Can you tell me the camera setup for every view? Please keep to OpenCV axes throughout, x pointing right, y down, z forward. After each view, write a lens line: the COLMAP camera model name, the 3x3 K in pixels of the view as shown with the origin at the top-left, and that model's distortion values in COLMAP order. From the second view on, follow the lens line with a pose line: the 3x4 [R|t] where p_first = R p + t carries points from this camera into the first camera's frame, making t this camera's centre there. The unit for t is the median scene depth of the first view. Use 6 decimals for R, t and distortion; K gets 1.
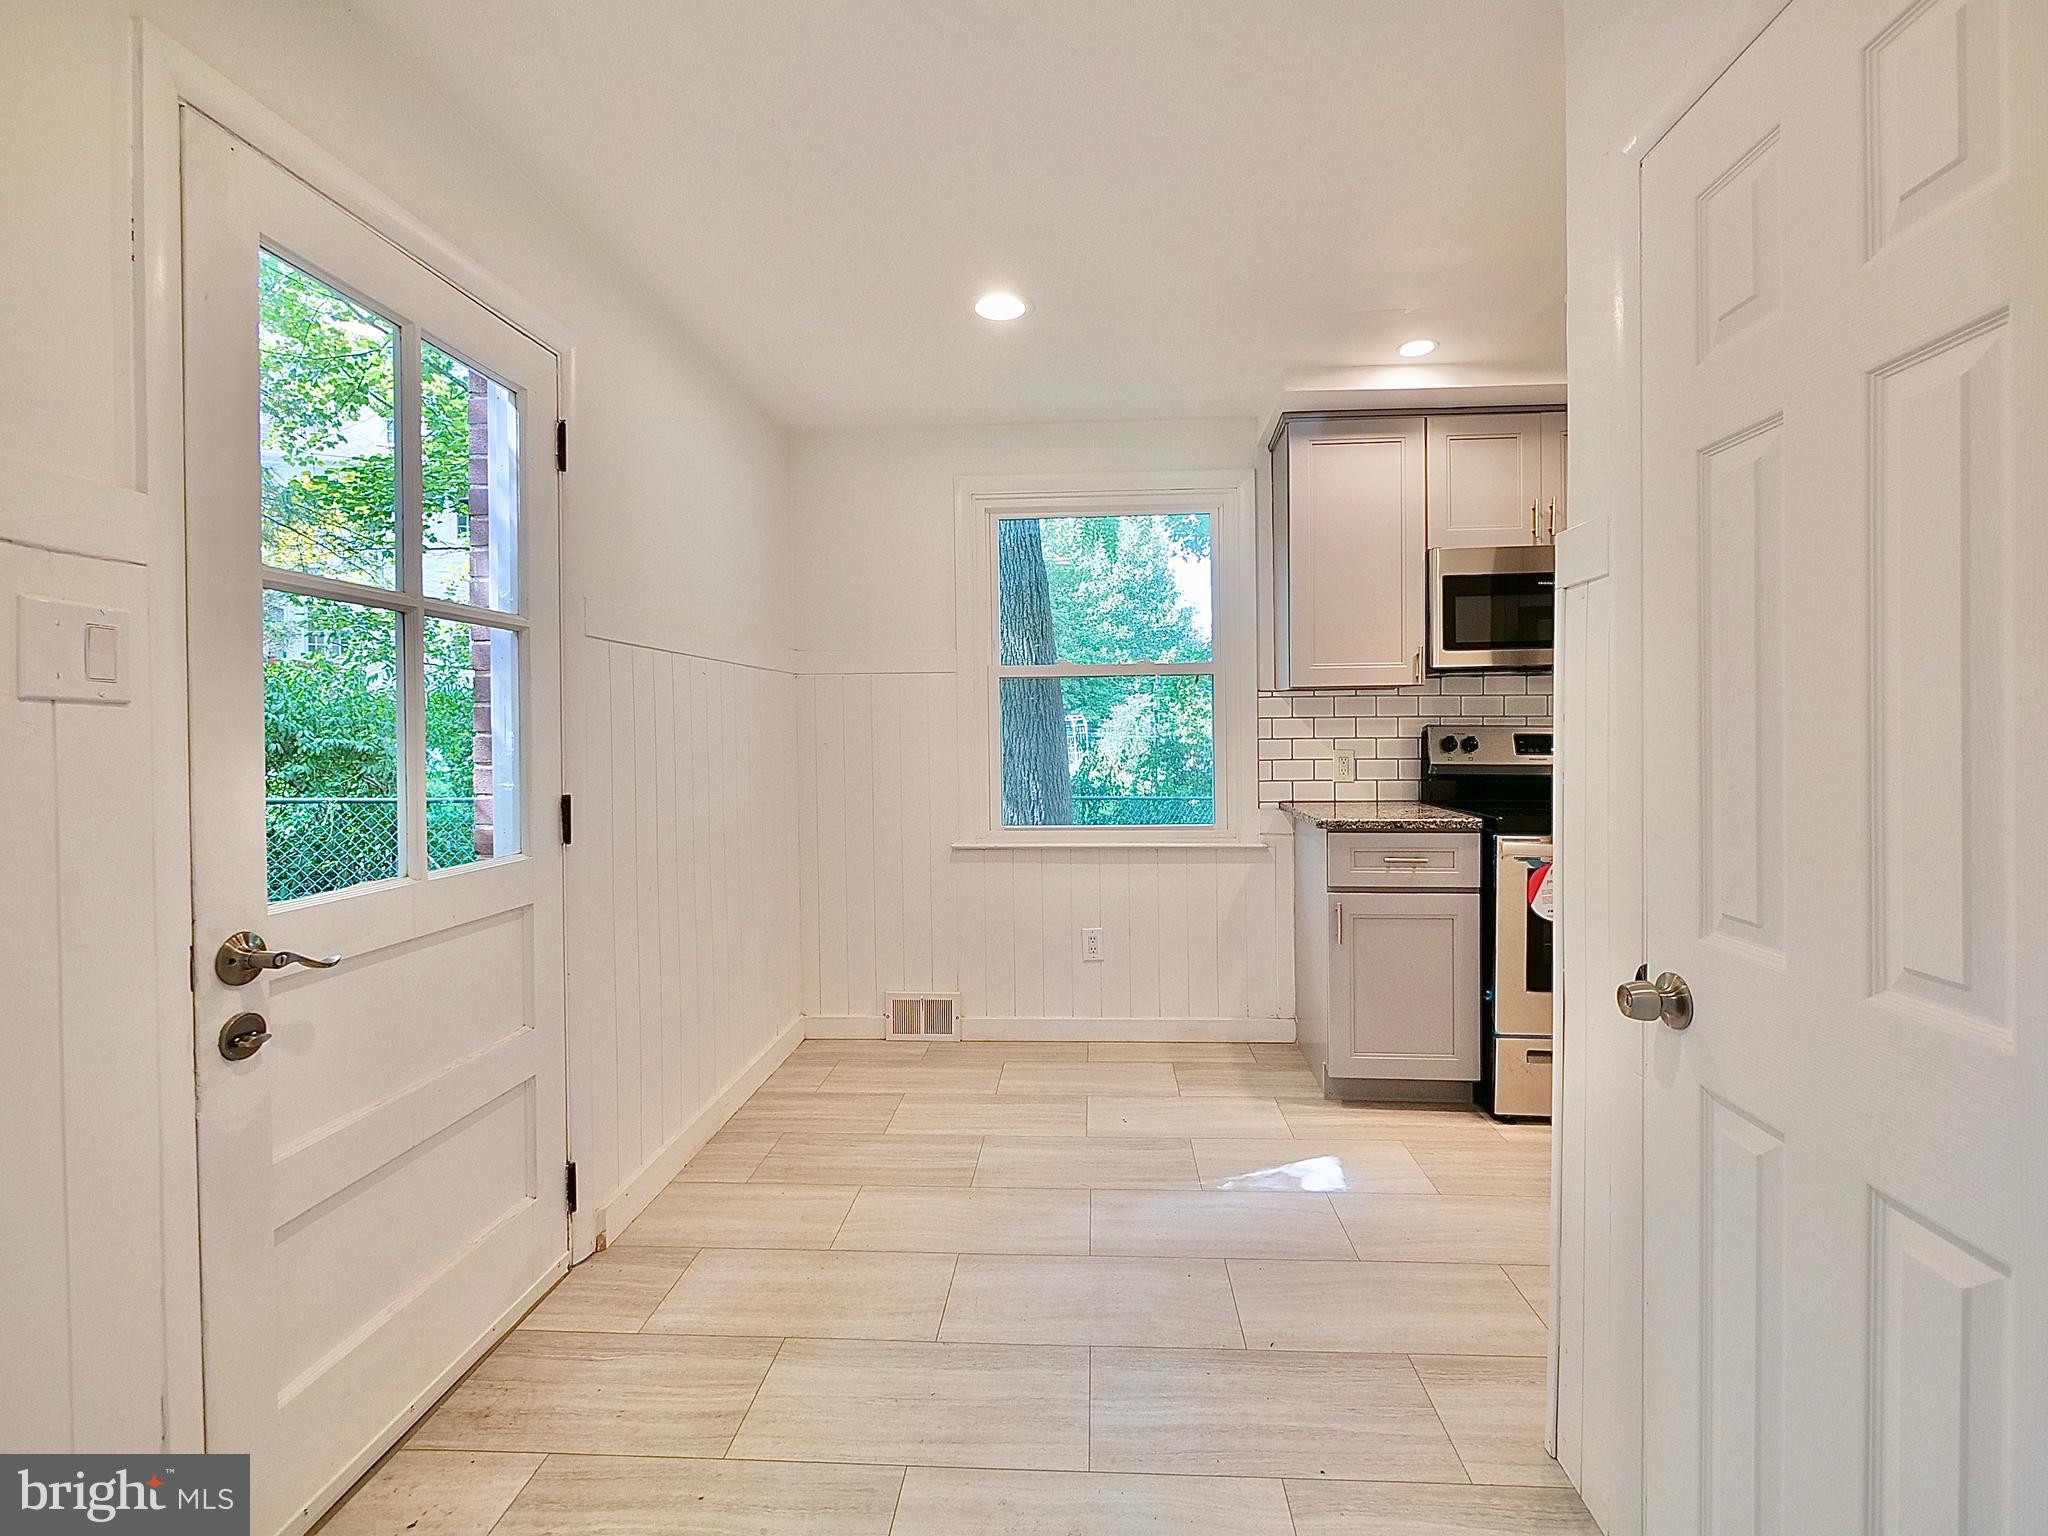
lens RADIAL K [[913.6, 0, 1028.0], [0, 913.6, 741.3], [0, 0, 1]] dist [-0.005293, -0.000899]
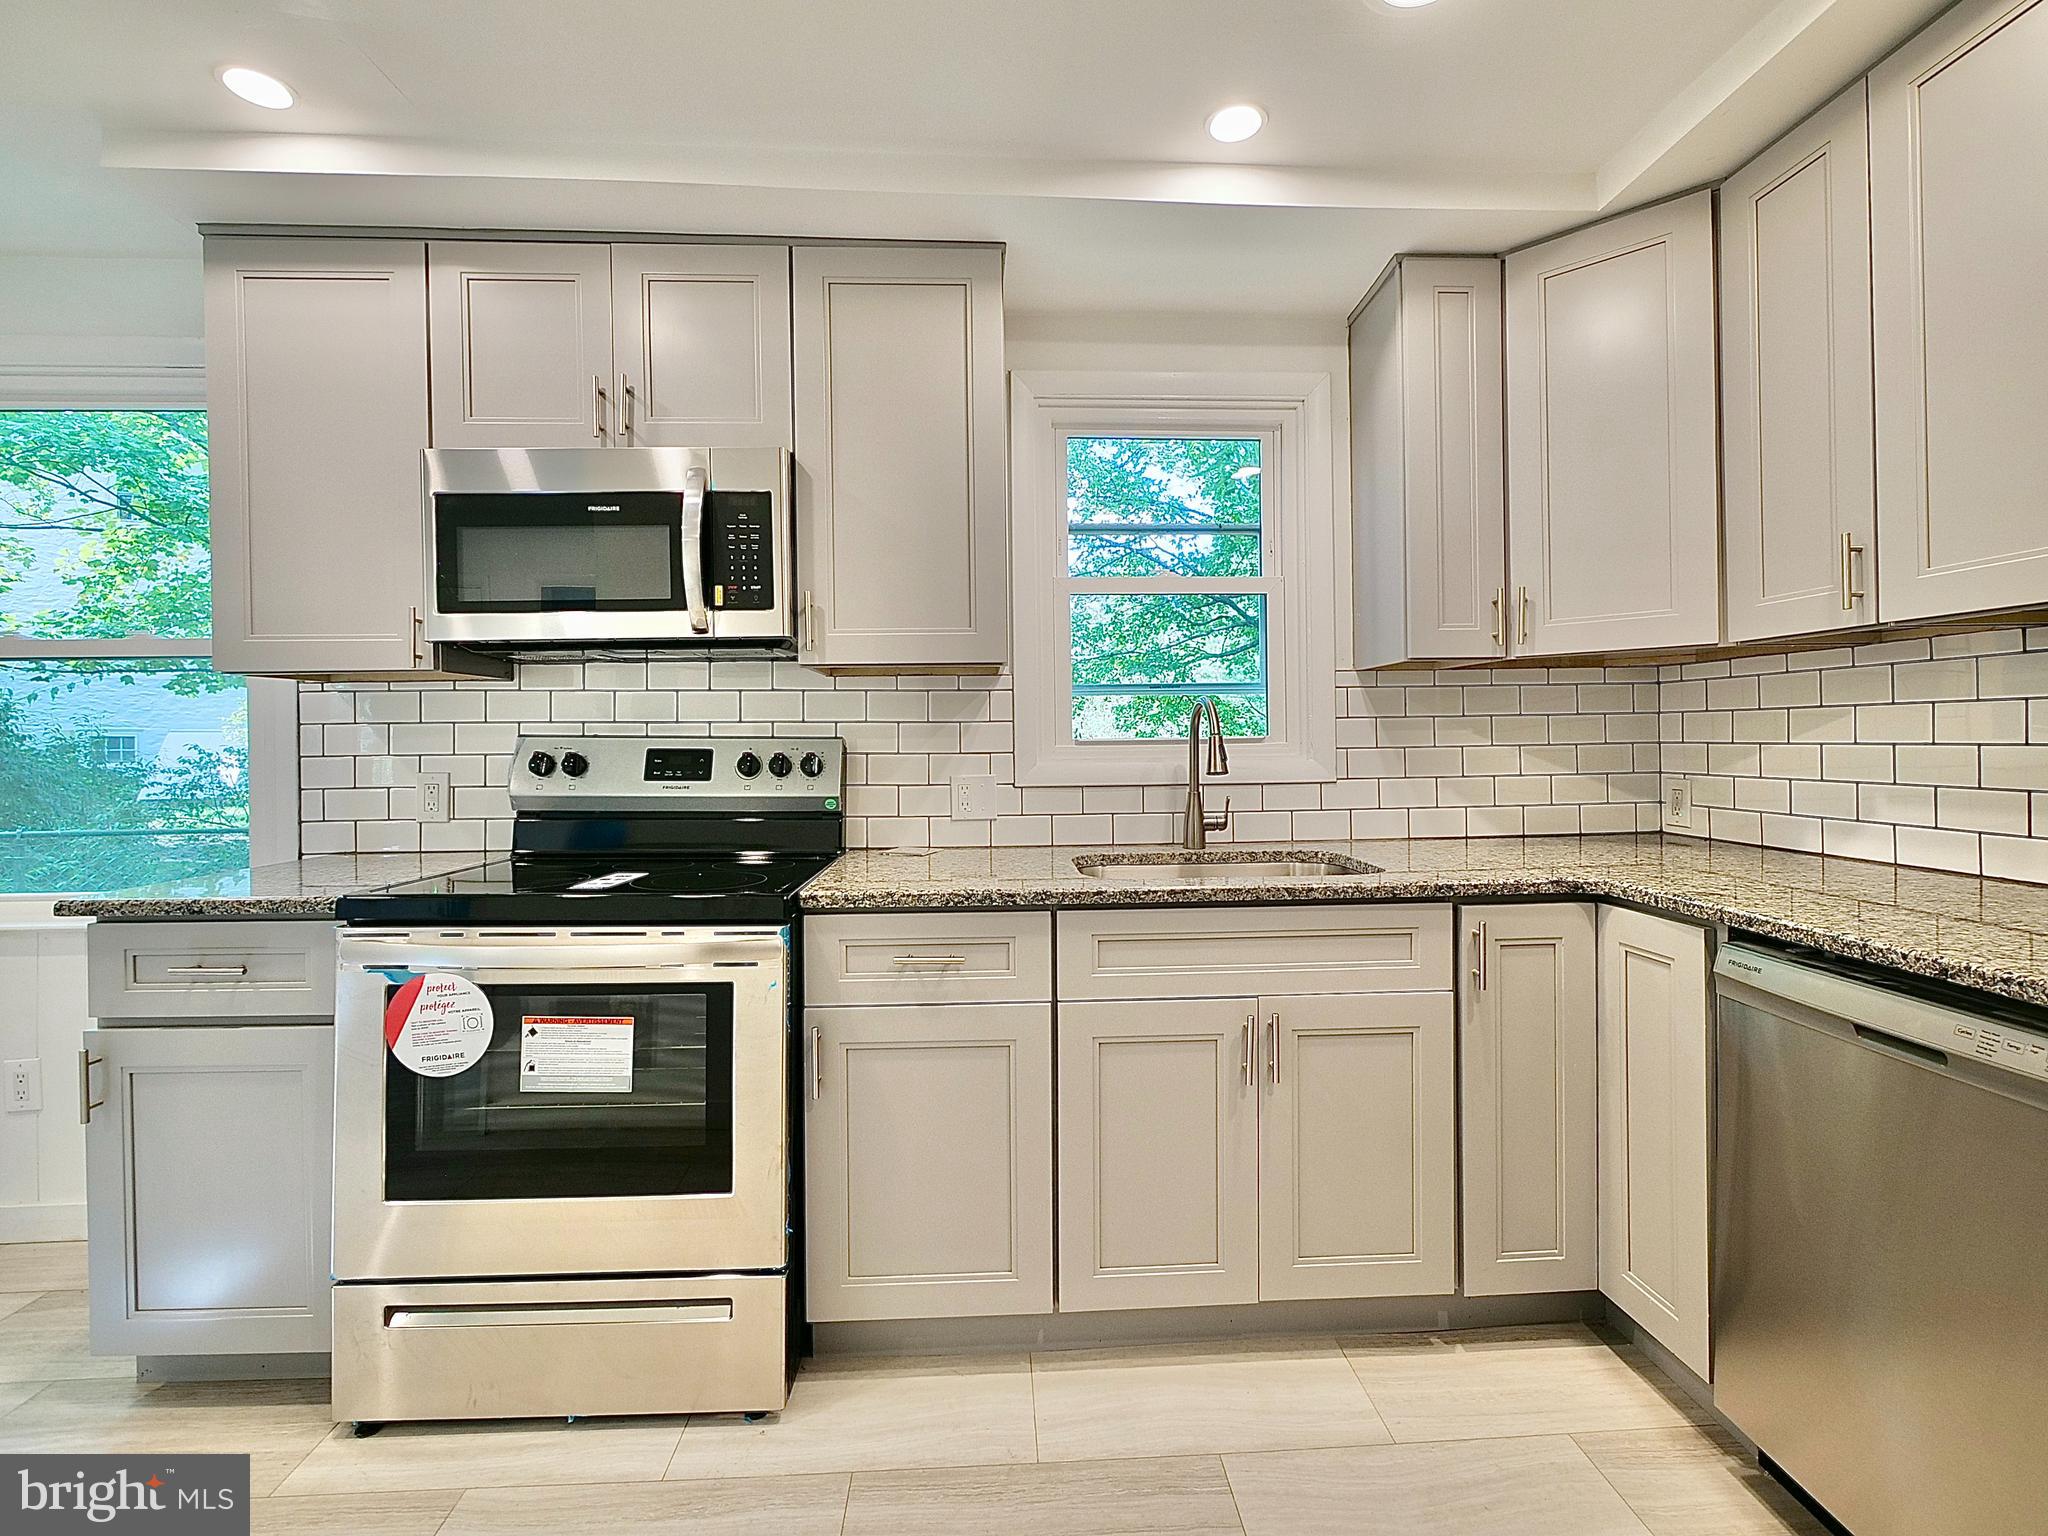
lens RADIAL K [[913.6, 0, 1035.0], [0, 913.6, 743.8], [0, 0, 1]] dist [-0.005293, -0.000899]
pose [[0.992087, -0.000396, 0.125553, 0.772696], [0.001967, 0.999921, -0.012388, -0.002981], [-0.125538, 0.012537, 0.992010, 0.337618]]
